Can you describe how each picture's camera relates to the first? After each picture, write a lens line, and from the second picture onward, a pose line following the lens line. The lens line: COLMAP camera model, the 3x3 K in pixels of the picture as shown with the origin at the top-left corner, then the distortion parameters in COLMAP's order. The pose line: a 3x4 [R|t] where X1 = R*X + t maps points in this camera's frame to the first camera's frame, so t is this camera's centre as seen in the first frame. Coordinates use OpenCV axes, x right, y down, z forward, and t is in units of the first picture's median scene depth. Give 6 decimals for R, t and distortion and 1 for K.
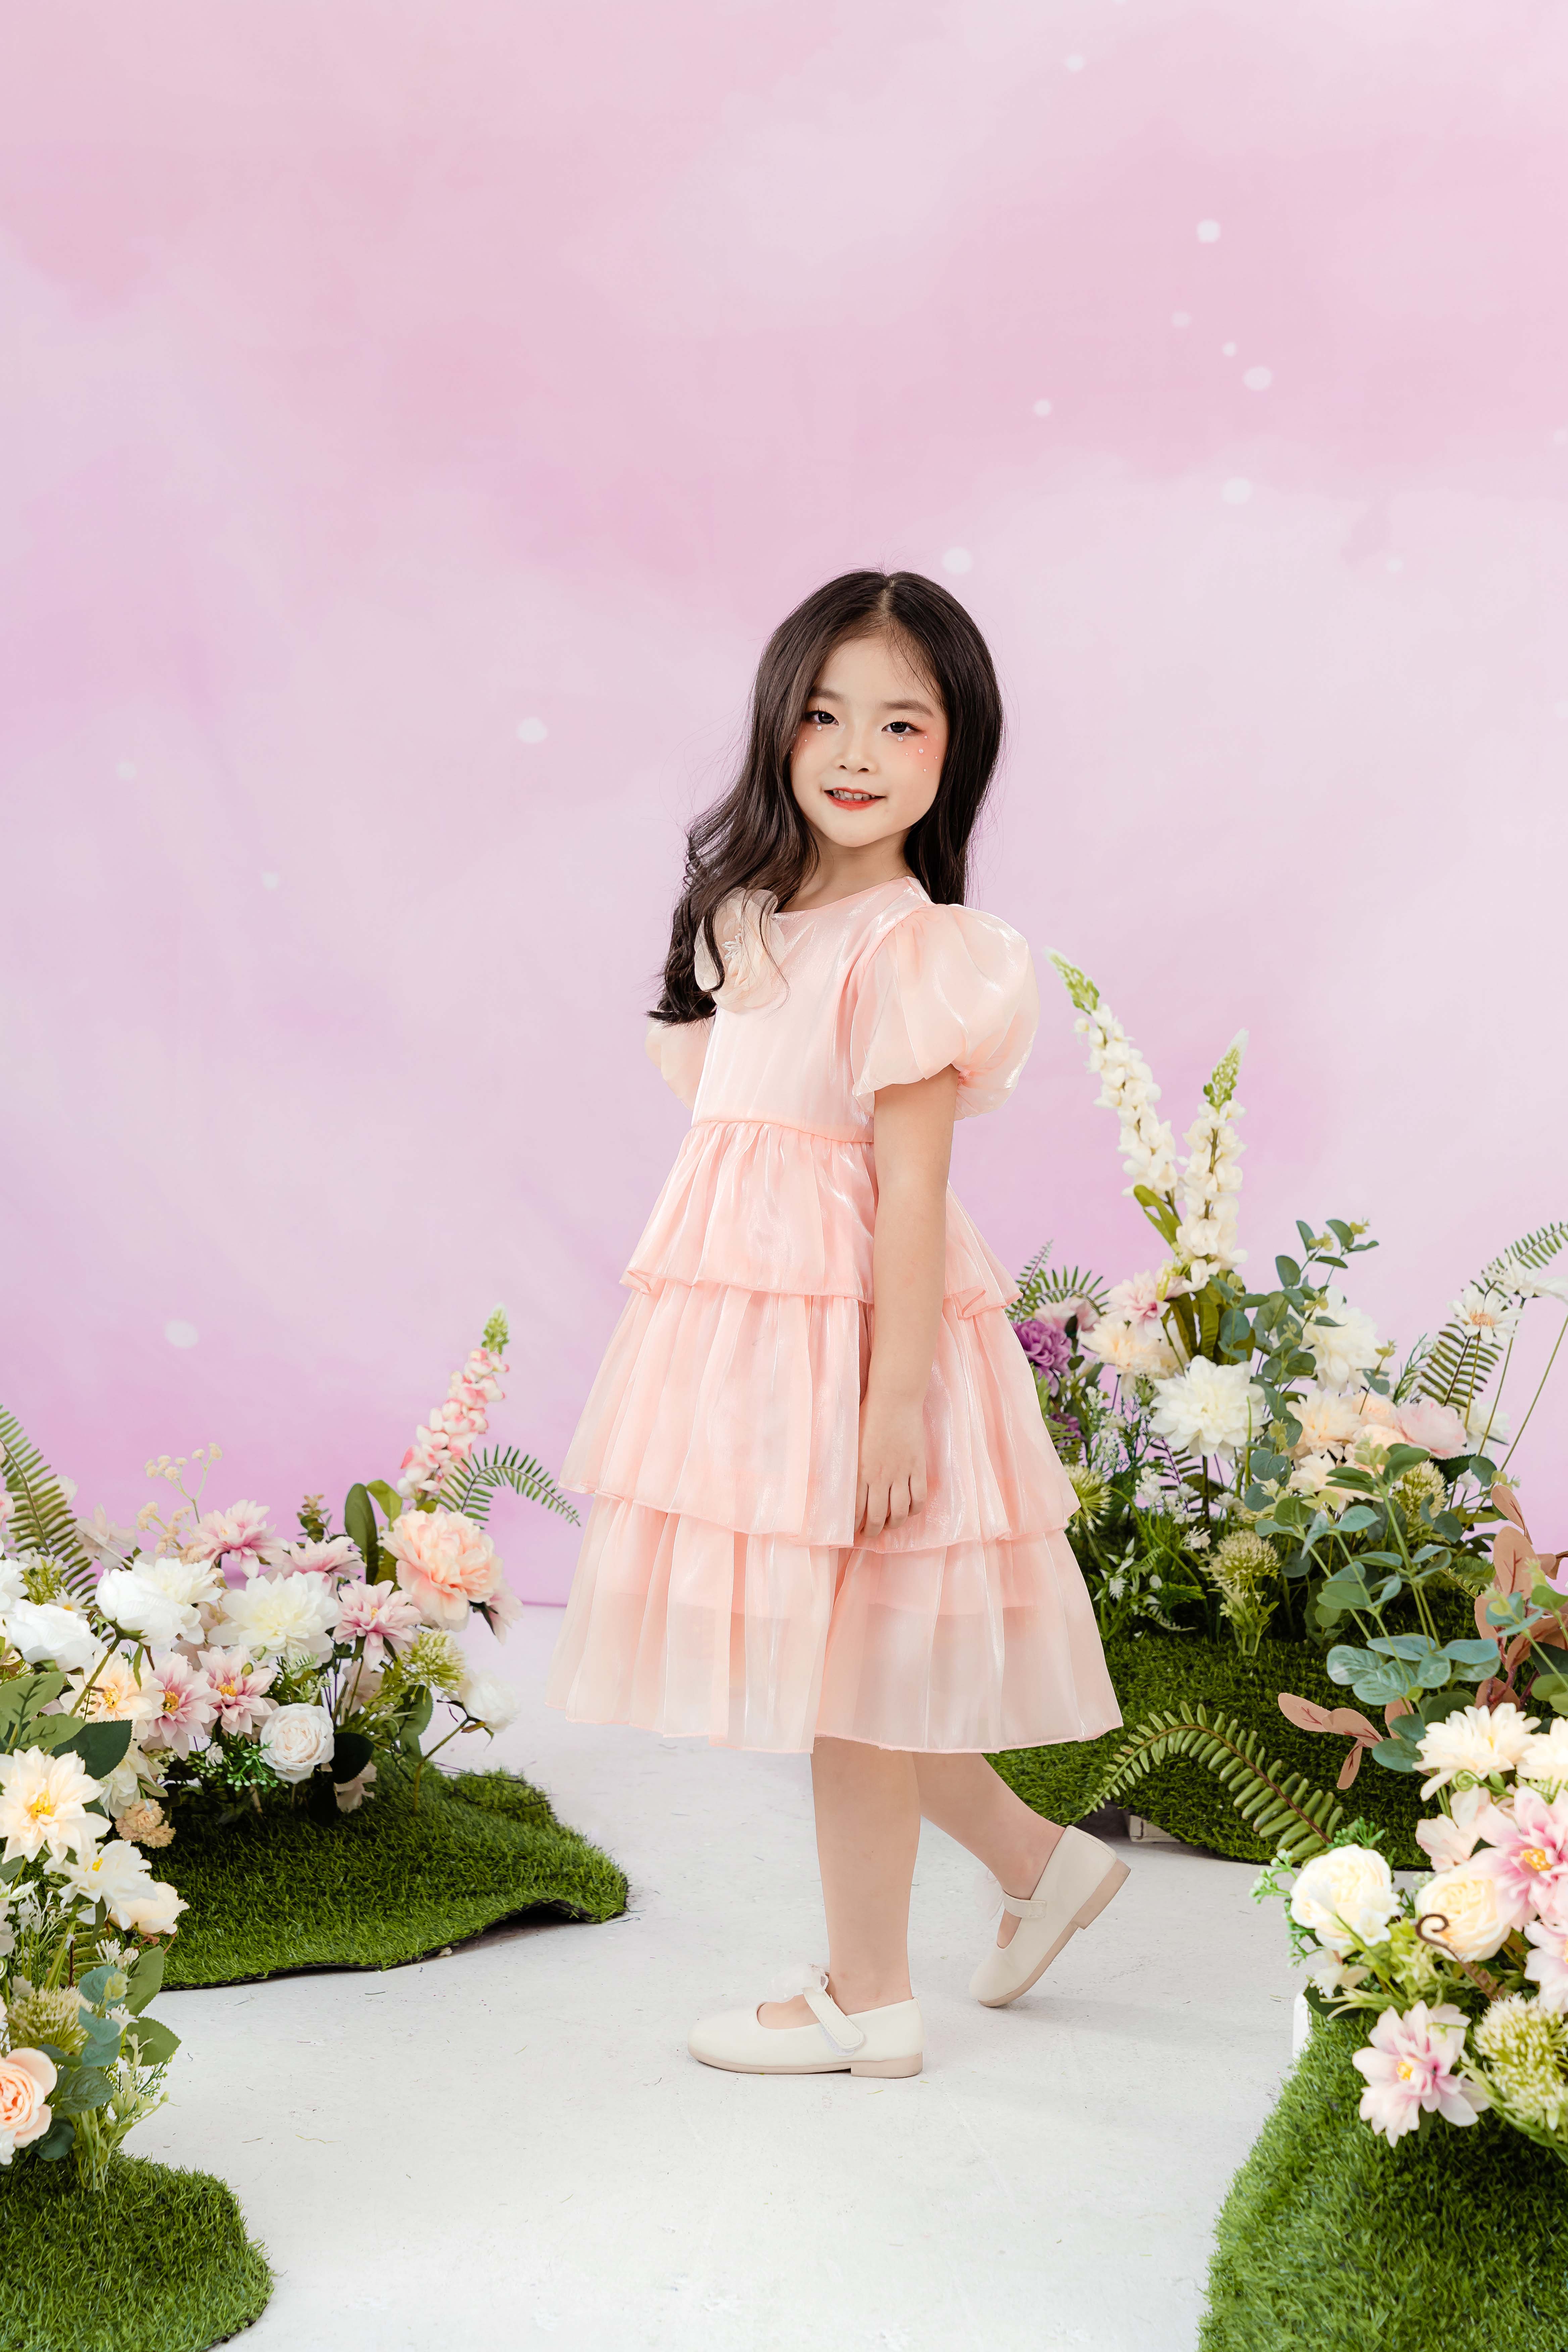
lens RADIAL K [[4854.2, 0, 721.8], [0, 4854.2, 1198.4], [0, 0, 1]] dist [0.192919, 0.000000]
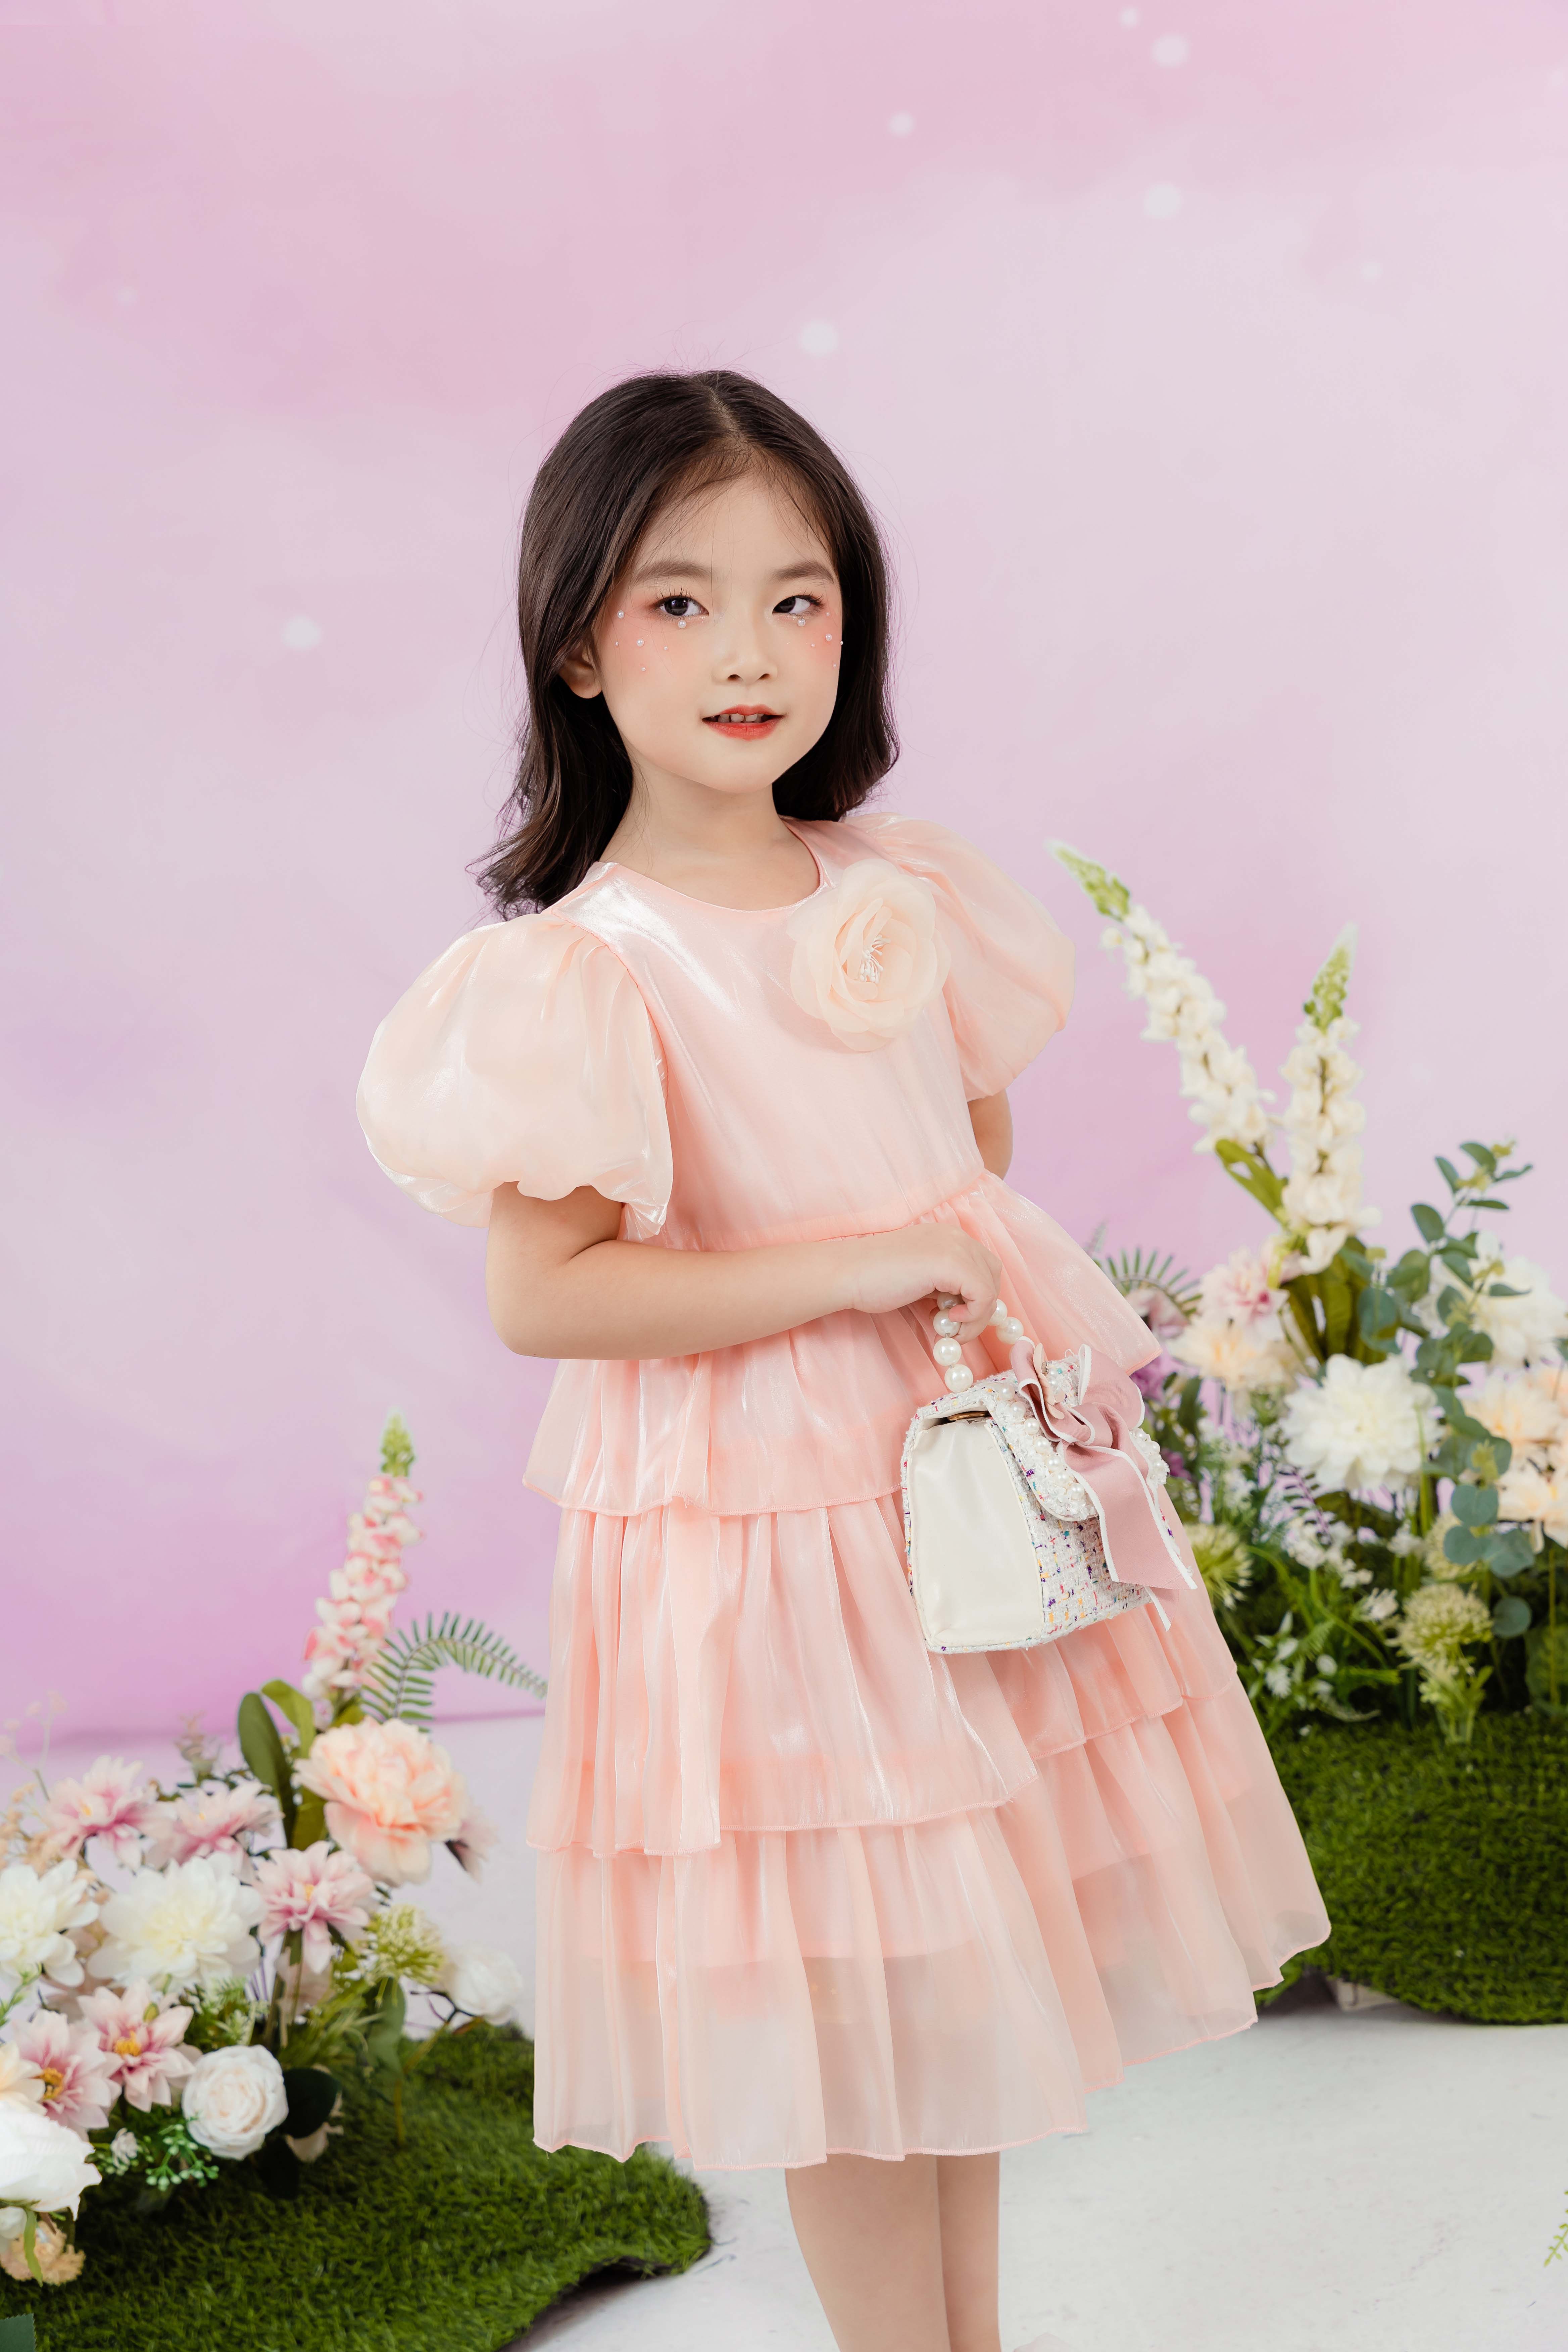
lens RADIAL K [[4854.2, 0, 773.5], [0, 4854.2, 1186.8], [0, 0, 1]] dist [0.192919, 0.000000]
pose [[0.987307, -0.144429, 0.066073, -0.035915], [0.141340, 0.988734, 0.049285, -0.045395], [-0.072447, -0.039320, 0.996597, 0.271067]]
